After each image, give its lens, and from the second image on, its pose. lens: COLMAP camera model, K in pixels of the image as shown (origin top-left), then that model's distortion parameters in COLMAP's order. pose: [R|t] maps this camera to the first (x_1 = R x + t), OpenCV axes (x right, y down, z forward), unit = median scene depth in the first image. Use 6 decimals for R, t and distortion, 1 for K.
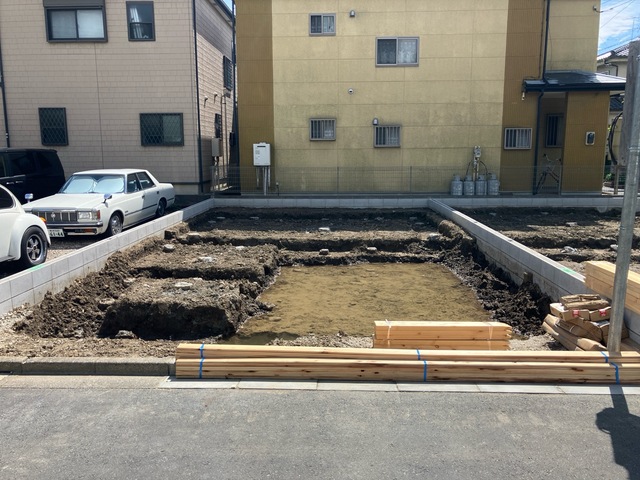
lens RADIAL K [[520.9, 0, 313.5], [0, 520.9, 236.3], [0, 0, 1]] dist [0.042575, -0.055143]
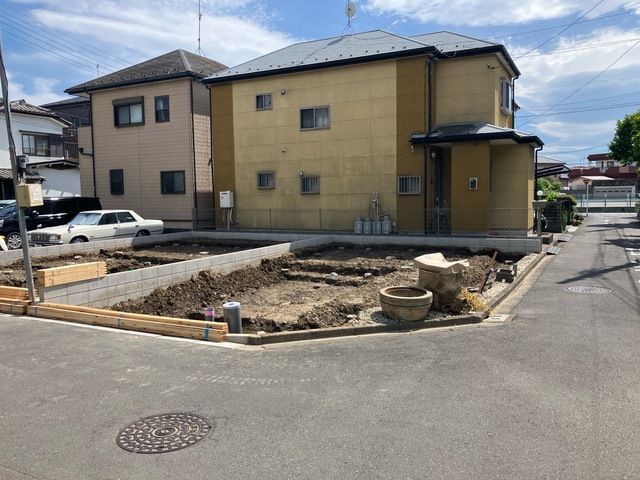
lens RADIAL K [[520.9, 0, 316.2], [0, 520.9, 243.0], [0, 0, 1]] dist [0.042575, -0.055143]
pose [[0.905985, 0.030812, -0.422186, 0.686095], [-0.057687, 0.997030, -0.051026, 0.009903], [0.419360, 0.070584, 0.905072, -0.109964]]
